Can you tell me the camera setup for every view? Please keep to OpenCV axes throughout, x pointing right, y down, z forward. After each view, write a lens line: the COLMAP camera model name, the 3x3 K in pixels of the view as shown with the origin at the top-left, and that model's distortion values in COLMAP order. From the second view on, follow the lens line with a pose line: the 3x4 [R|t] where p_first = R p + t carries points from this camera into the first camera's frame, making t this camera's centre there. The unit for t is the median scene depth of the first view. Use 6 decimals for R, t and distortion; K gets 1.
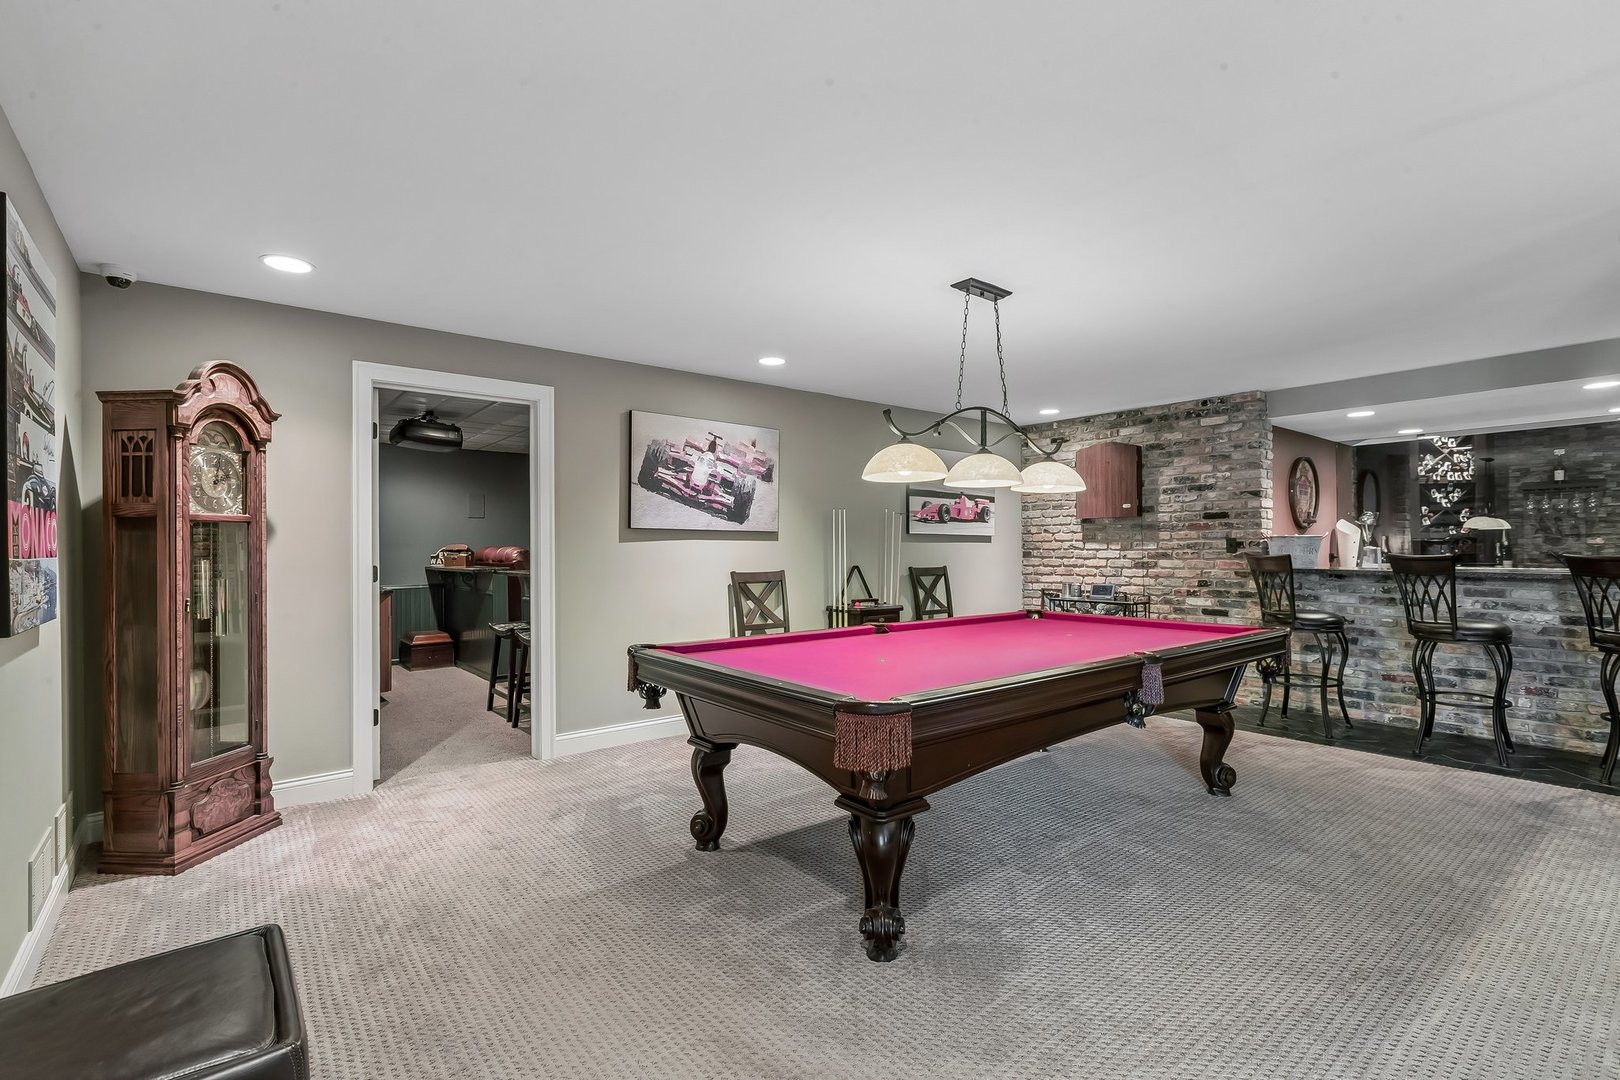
lens RADIAL K [[749.8, 0, 811.4], [0, 749.8, 538.8], [0, 0, 1]] dist [-0.002456, -0.000221]
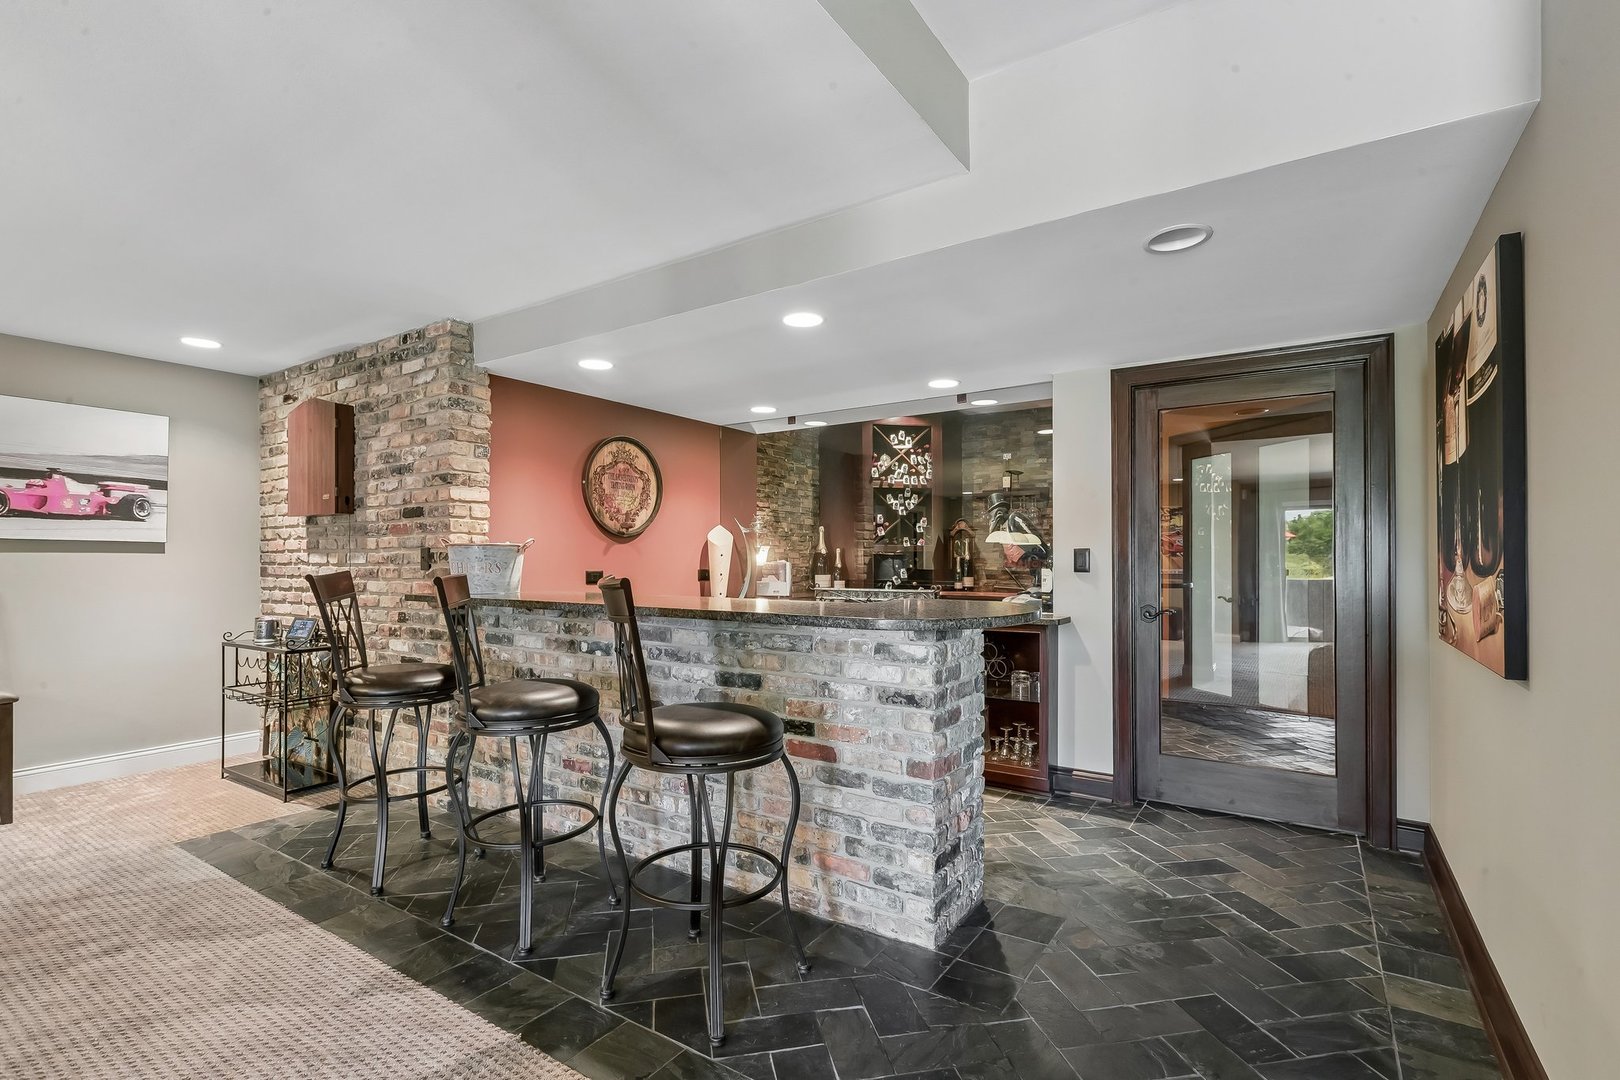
lens RADIAL K [[749.8, 0, 809.0], [0, 749.8, 549.9], [0, 0, 1]] dist [-0.002456, -0.000221]
pose [[0.953105, 0.006142, 0.302579, 0.599276], [-0.005576, 0.999981, -0.002735, 0.001119], [-0.302590, 0.000920, 0.953120, 0.250106]]
